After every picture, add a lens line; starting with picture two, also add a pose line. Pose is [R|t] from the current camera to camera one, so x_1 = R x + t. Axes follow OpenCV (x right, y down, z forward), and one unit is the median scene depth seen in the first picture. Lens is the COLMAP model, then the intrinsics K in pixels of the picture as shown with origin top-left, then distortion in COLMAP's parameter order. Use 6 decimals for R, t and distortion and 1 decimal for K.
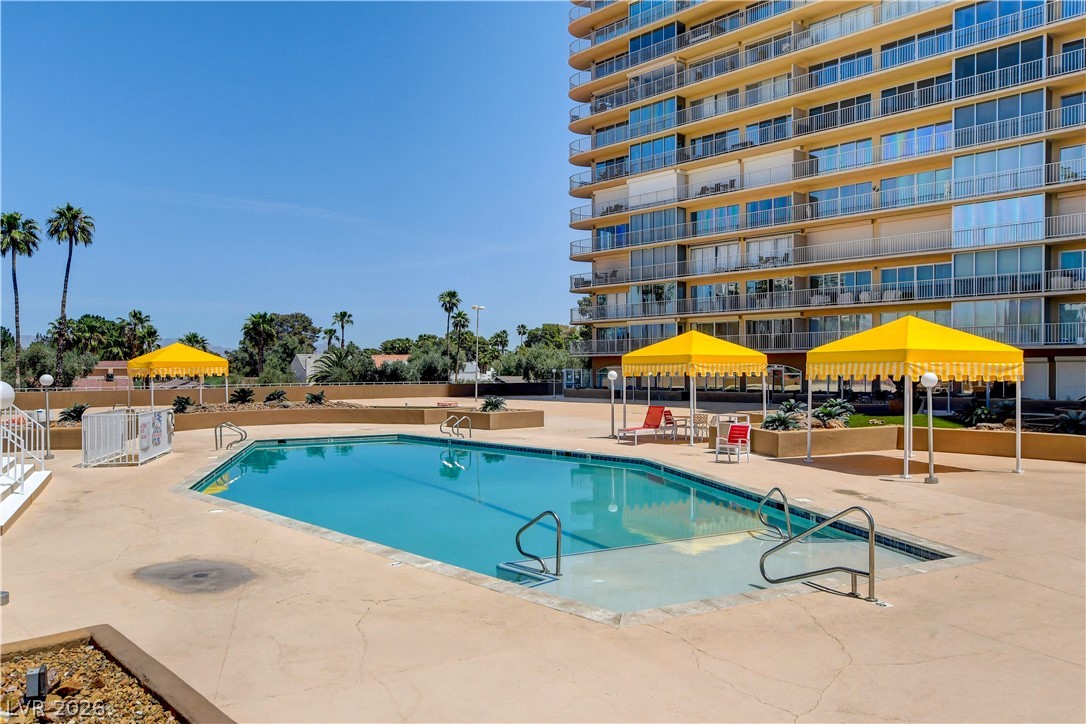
lens RADIAL K [[811.1, 0, 544.8], [0, 811.1, 364.6], [0, 0, 1]] dist [0.004802, 0.002162]
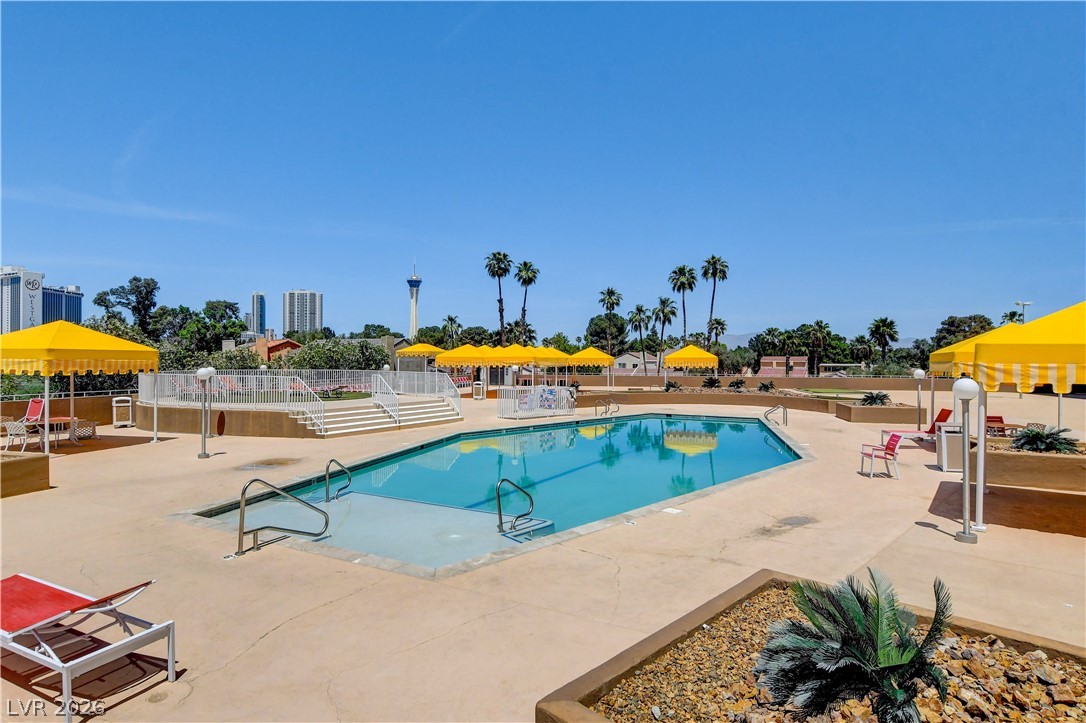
lens RADIAL K [[596.6, 0, 546.0], [0, 596.6, 359.3], [0, 0, 1]] dist [-0.015718, 0.000235]
pose [[0.558268, 0.004012, -0.829651, 0.211872], [-0.003529, 0.999991, 0.002461, -0.001887], [0.829653, 0.001554, 0.558277, 0.131702]]
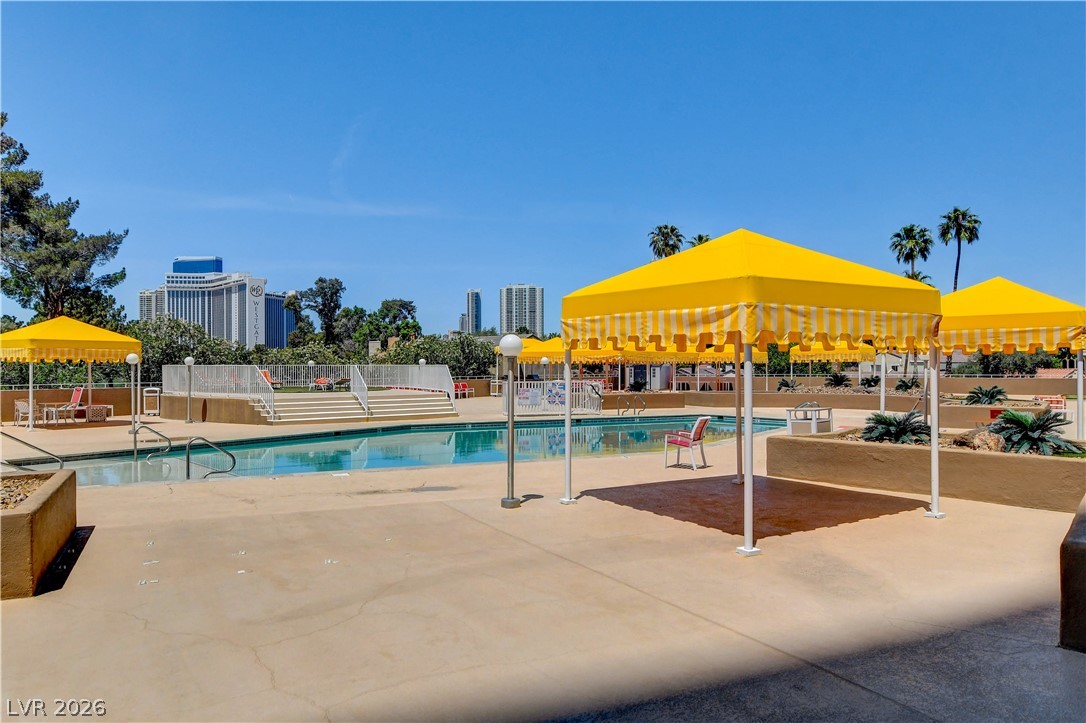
lens RADIAL K [[754.3, 0, 543.2], [0, 754.3, 365.2], [0, 0, 1]] dist [0.008259, 0.003559]
pose [[0.236259, 0.001236, -0.971689, 0.325757], [0.005592, 0.999981, 0.002632, 0.010070], [0.971674, -0.006055, 0.236247, 0.271524]]
